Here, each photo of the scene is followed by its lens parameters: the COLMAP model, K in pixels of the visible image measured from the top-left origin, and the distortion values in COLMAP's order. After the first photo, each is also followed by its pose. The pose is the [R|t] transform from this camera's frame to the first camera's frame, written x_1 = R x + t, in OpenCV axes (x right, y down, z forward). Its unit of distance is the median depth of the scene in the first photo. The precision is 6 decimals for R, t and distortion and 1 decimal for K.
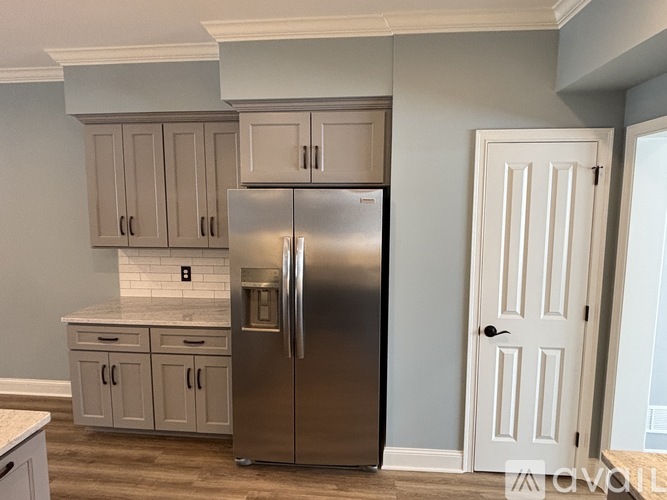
lens RADIAL K [[405.6, 0, 333.5], [0, 405.6, 250.0], [0, 0, 1]] dist [0.002530, 0.000778]
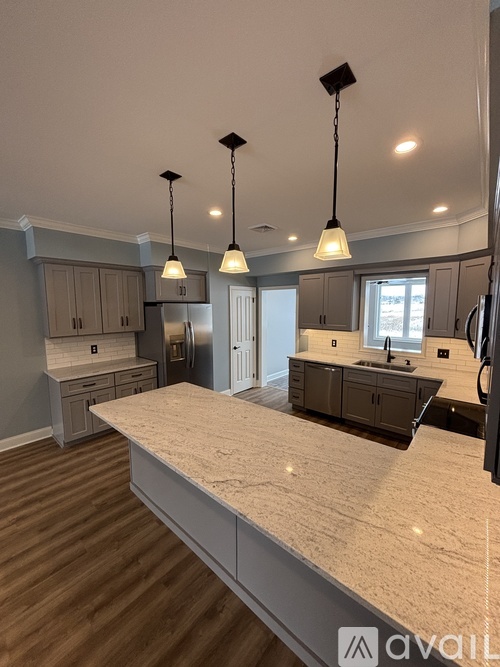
lens RADIAL K [[266.7, 0, 250.0], [0, 266.7, 333.5], [0, 0, 1]] dist [0.000554, -0.000083]
pose [[0.584429, -0.089482, 0.806496, -1.105213], [0.102804, 0.994057, 0.035796, 0.021731], [-0.804906, 0.061991, 0.590155, -0.307524]]
